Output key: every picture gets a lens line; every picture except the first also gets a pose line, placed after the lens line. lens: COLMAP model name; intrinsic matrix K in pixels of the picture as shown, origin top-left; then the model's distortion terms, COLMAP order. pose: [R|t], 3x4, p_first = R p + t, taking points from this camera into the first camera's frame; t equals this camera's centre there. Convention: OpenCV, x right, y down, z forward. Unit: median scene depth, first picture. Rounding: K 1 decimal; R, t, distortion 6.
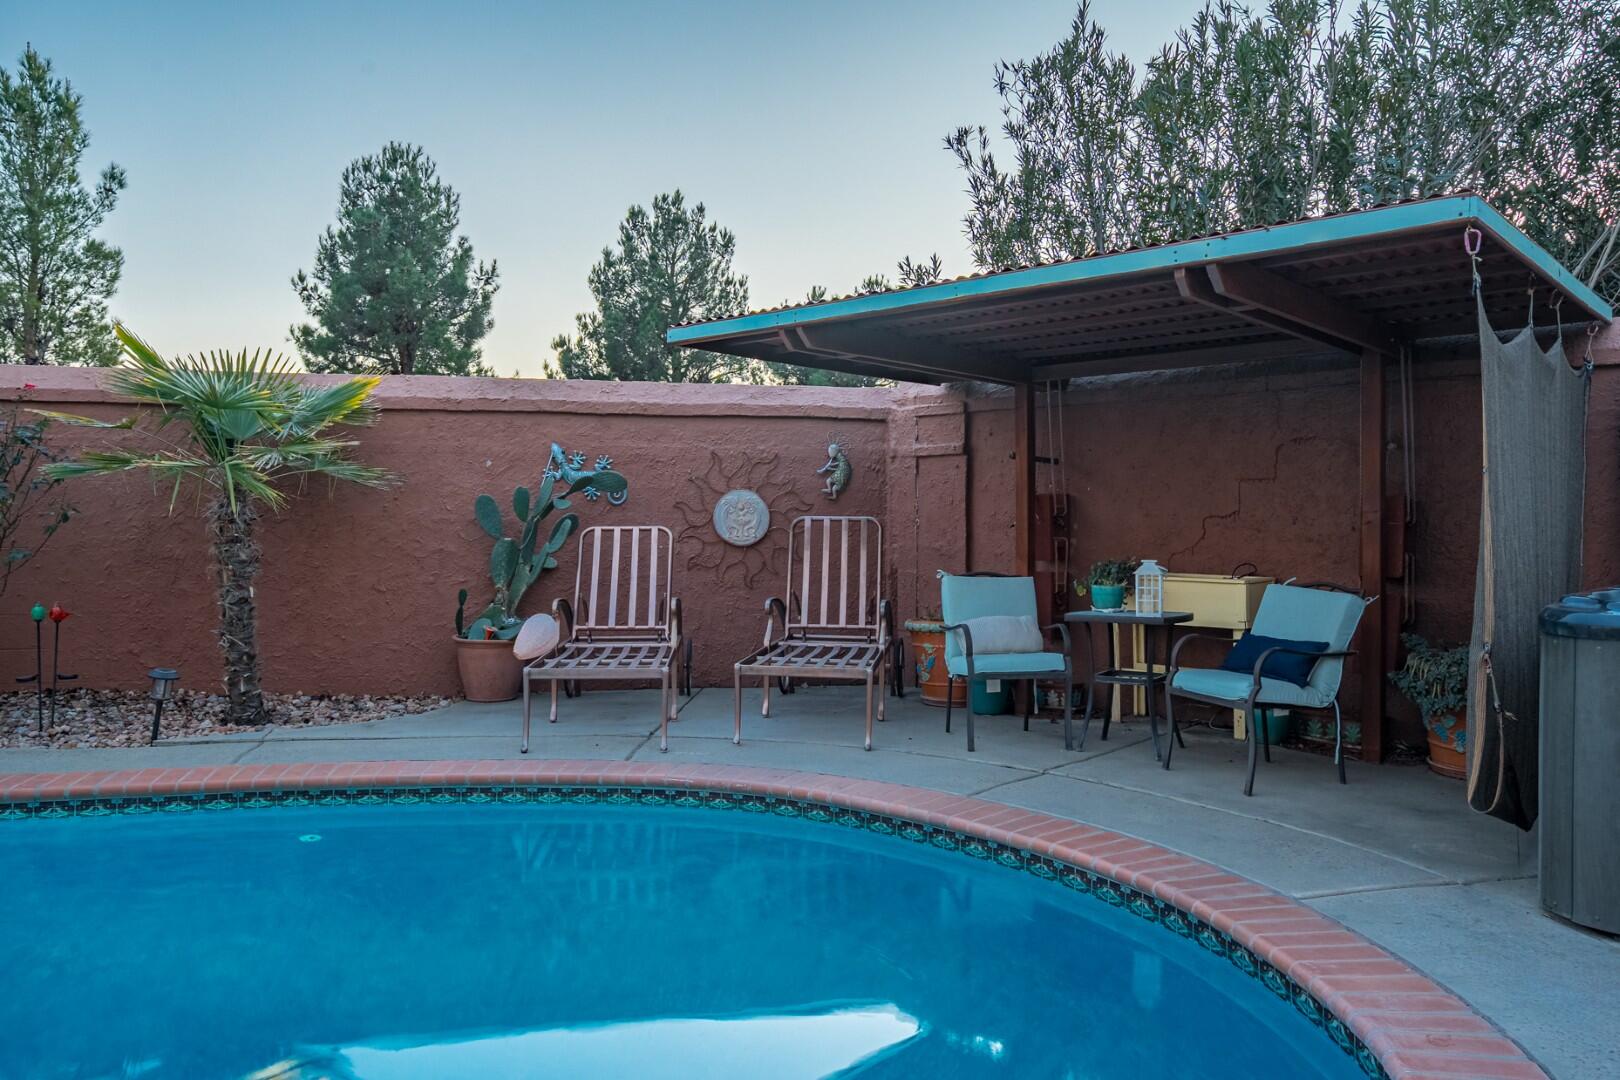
lens RADIAL K [[1144.8, 0, 814.4], [0, 1144.8, 523.7], [0, 0, 1]] dist [-0.005789, -0.000656]
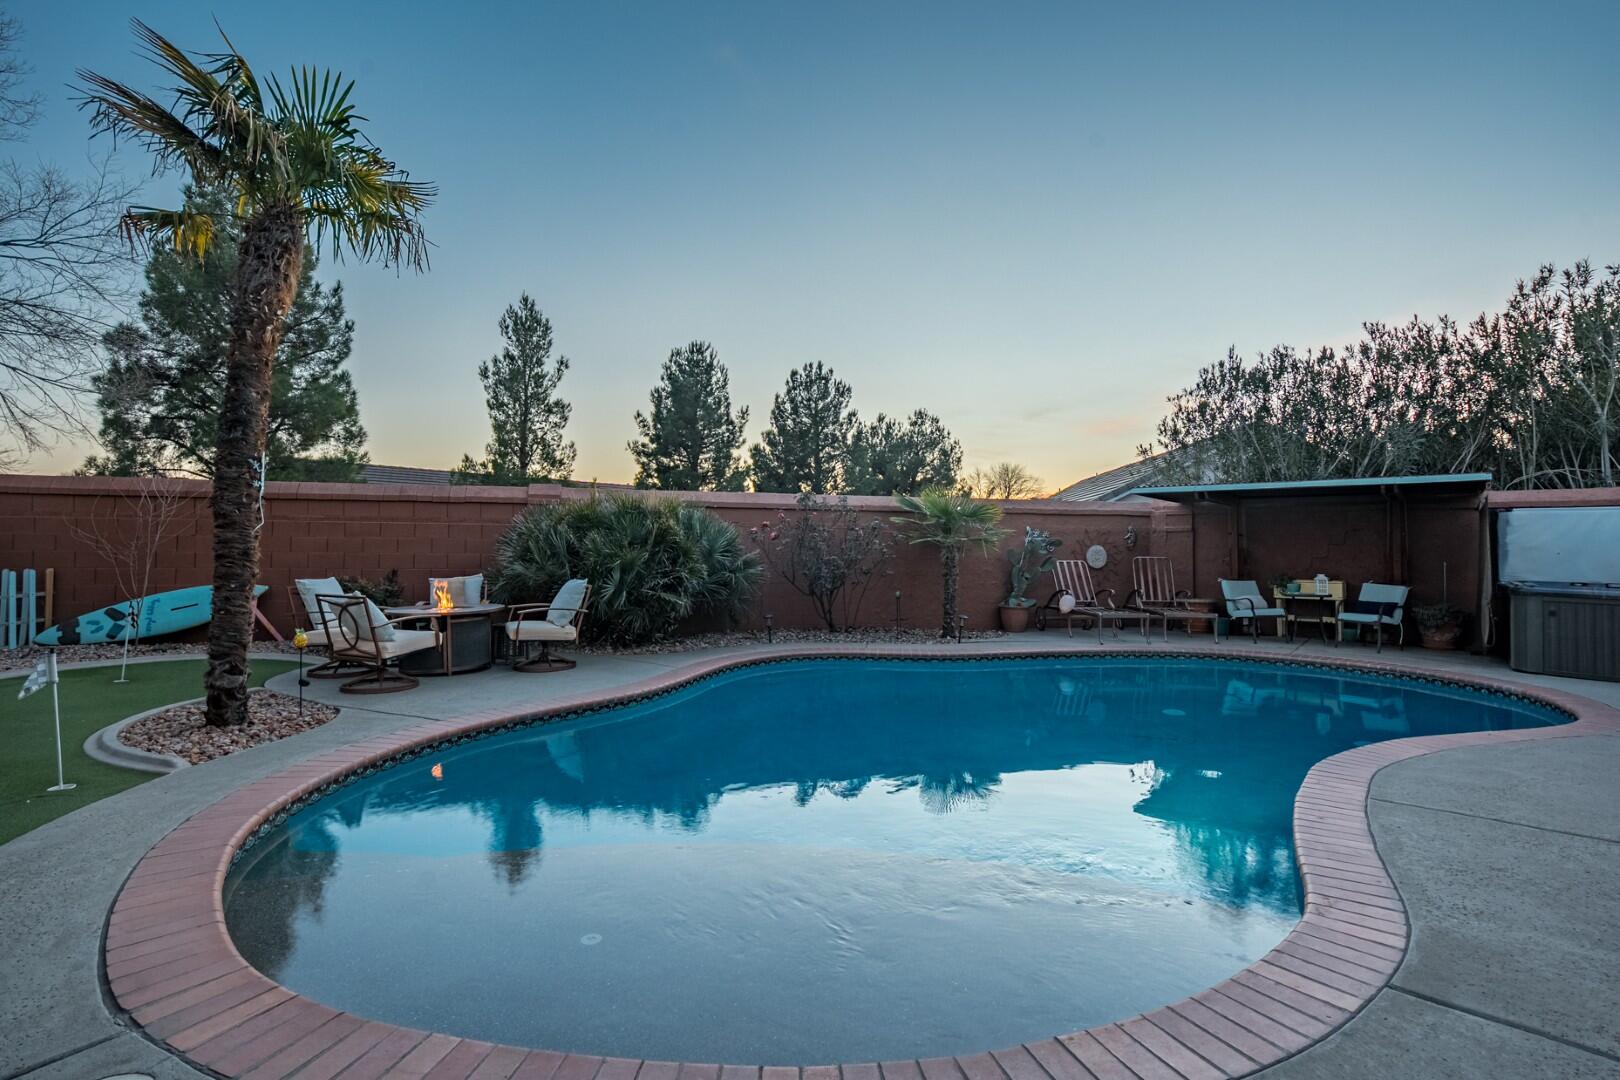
lens RADIAL K [[766.0, 0, 795.6], [0, 766.0, 536.6], [0, 0, 1]] dist [0.002168, -0.000069]
pose [[0.999620, 0.003734, 0.027320, -0.740407], [-0.003233, 0.999826, -0.018360, -0.016148], [-0.027384, 0.018265, 0.999458, -0.598680]]
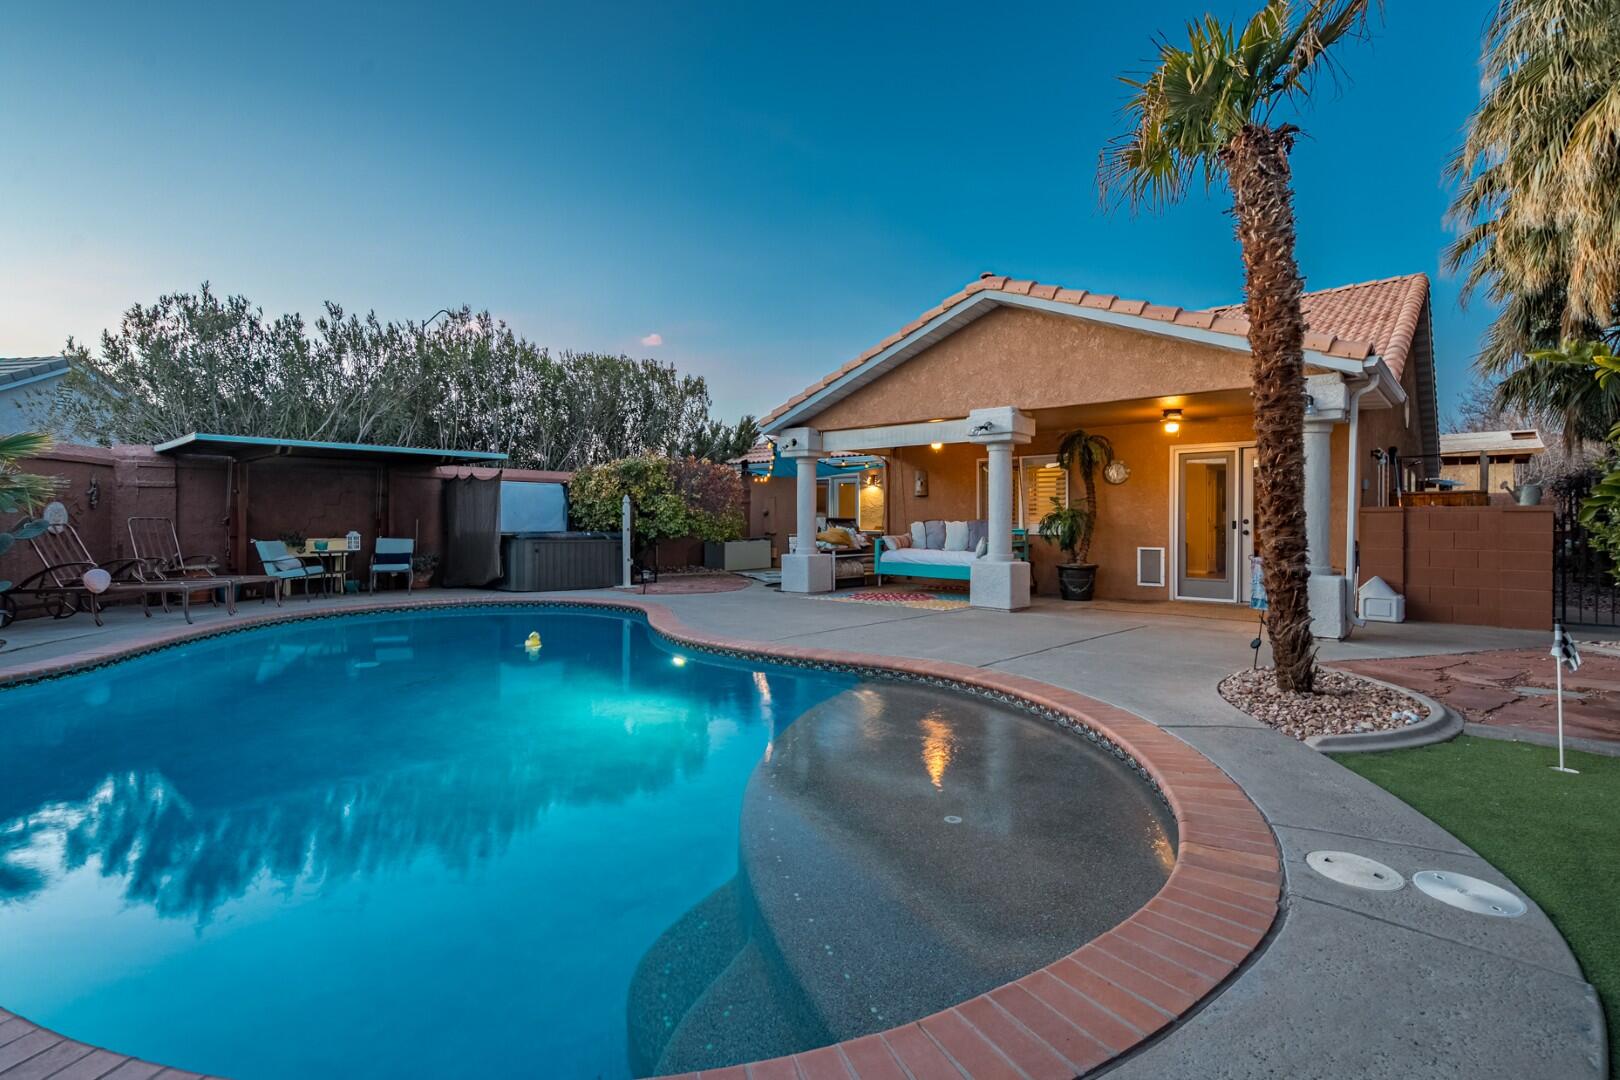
lens RADIAL K [[765.8, 0, 813.5], [0, 765.8, 531.2], [0, 0, 1]] dist [-0.001874, 0.000958]
pose [[-0.009464, -0.018362, 0.999787, -1.243821], [0.004780, 0.999819, 0.018408, -0.000772], [-0.999944, 0.004953, -0.009375, -0.149480]]
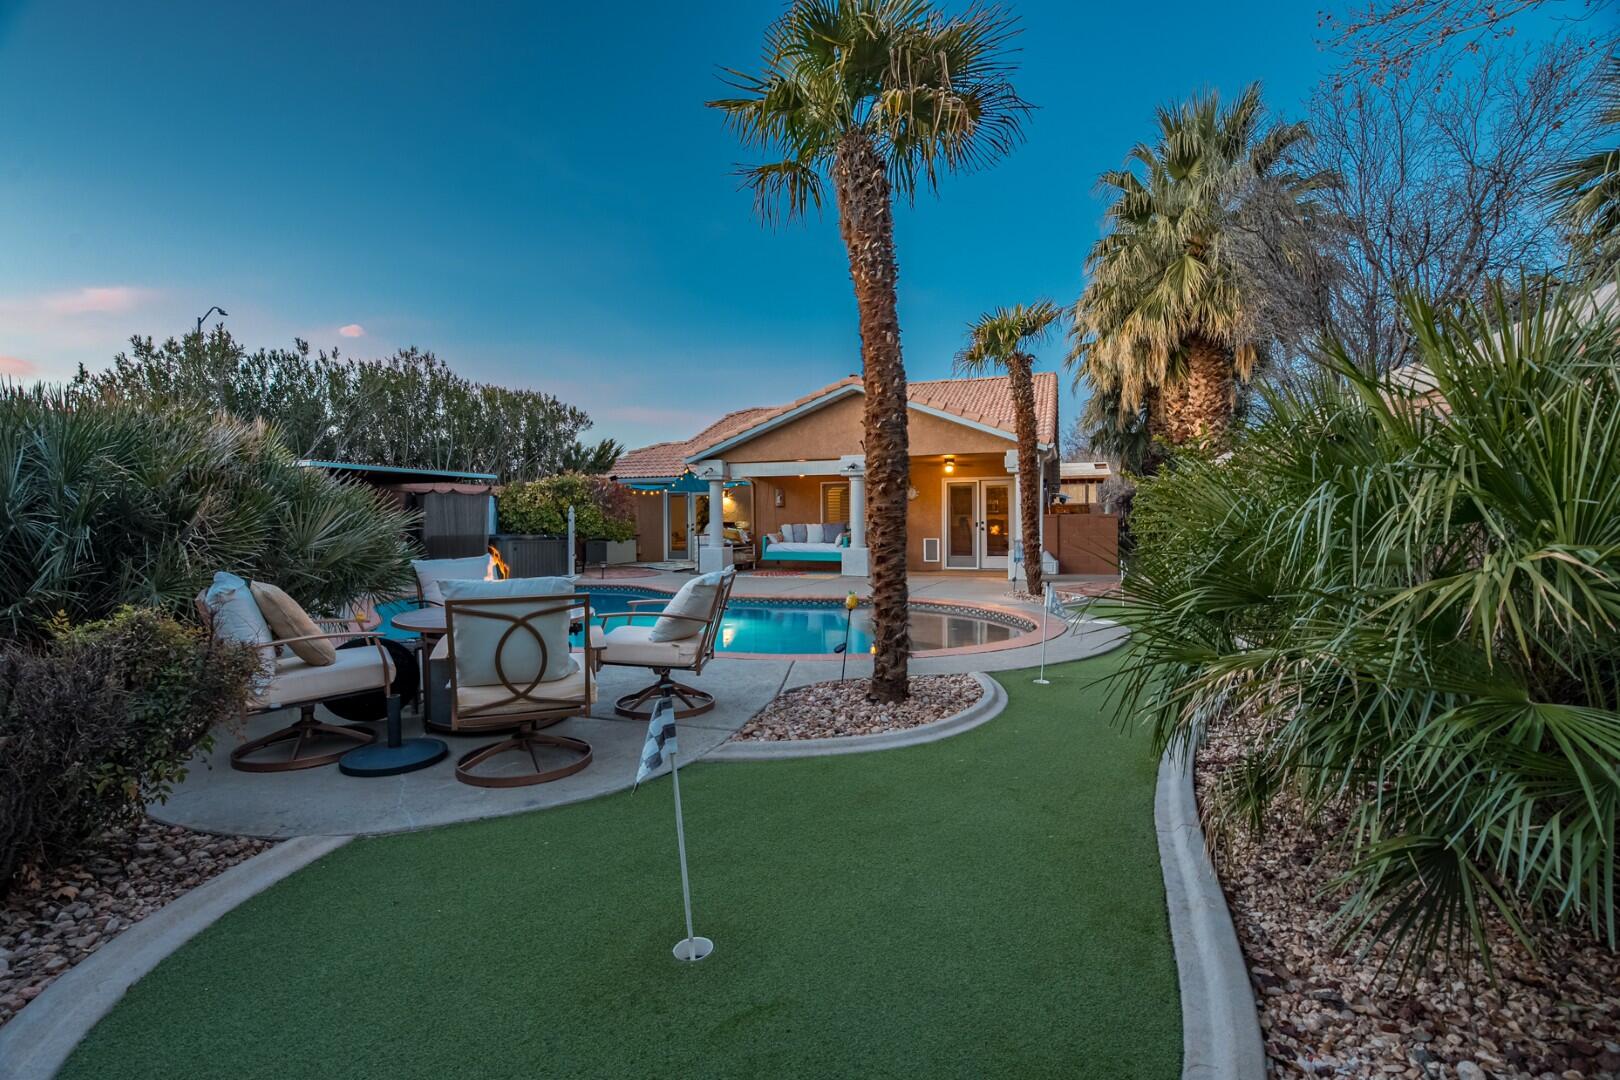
lens RADIAL K [[765.8, 0, 806.3], [0, 765.8, 534.3], [0, 0, 1]] dist [-0.001874, 0.000958]
pose [[-0.386490, -0.017576, 0.922126, -1.825767], [0.010395, 0.999672, 0.023411, -0.012816], [-0.922235, 0.018633, -0.386180, 0.441379]]
